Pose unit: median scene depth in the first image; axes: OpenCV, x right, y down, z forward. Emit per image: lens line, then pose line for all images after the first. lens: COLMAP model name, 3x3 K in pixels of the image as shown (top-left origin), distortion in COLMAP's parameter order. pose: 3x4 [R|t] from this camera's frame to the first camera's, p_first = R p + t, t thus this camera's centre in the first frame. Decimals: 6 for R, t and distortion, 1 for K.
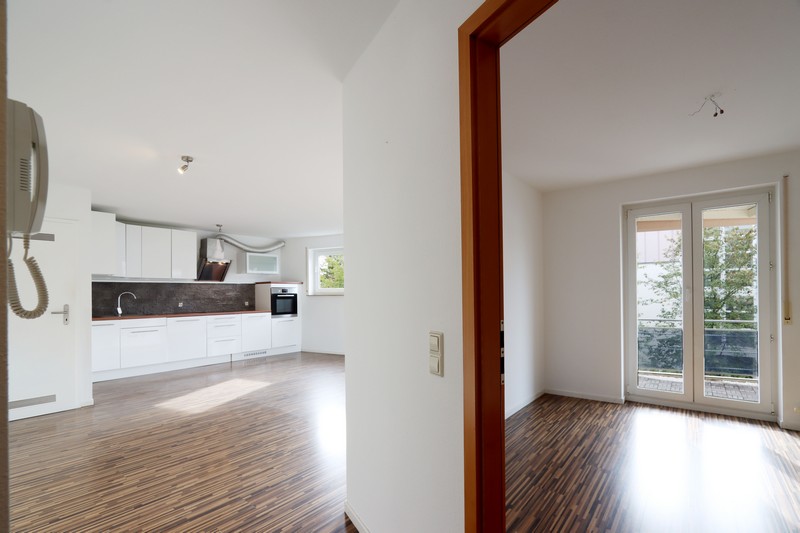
lens RADIAL K [[370.1, 0, 400.3], [0, 370.1, 292.4], [0, 0, 1]] dist [-0.017224, 0.002082]
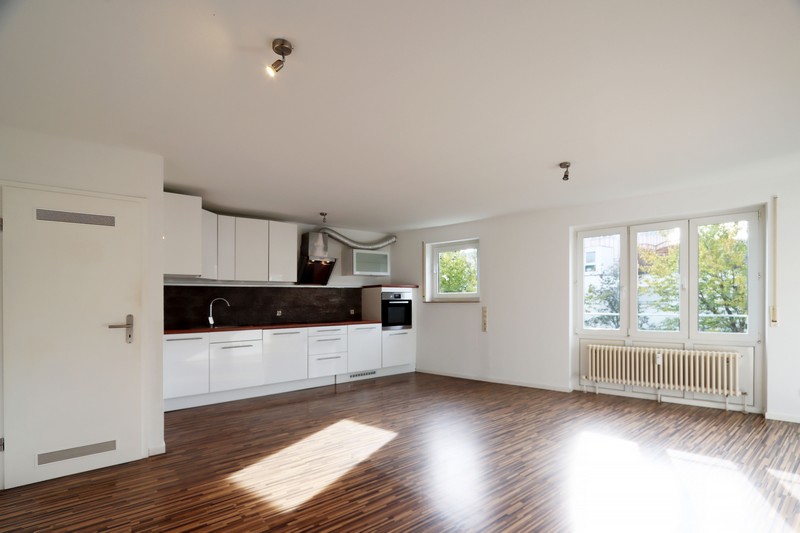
lens RADIAL K [[370.1, 0, 404.8], [0, 370.1, 288.4], [0, 0, 1]] dist [-0.017224, 0.002082]
pose [[0.975620, -0.007932, -0.219322, -0.133178], [0.001627, 0.999581, -0.028914, 0.001857], [0.219459, 0.027852, 0.975224, 0.241613]]
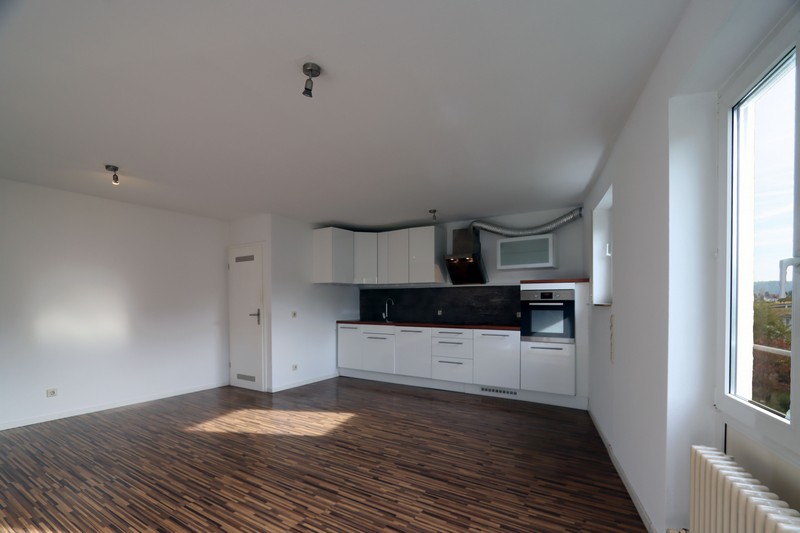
lens RADIAL K [[370.1, 0, 412.7], [0, 370.1, 296.8], [0, 0, 1]] dist [-0.017224, 0.002082]
pose [[0.124618, -0.002820, -0.992201, 0.253540], [0.003887, 0.999990, -0.002354, -0.002078], [0.992197, -0.003563, 0.124627, 0.802698]]
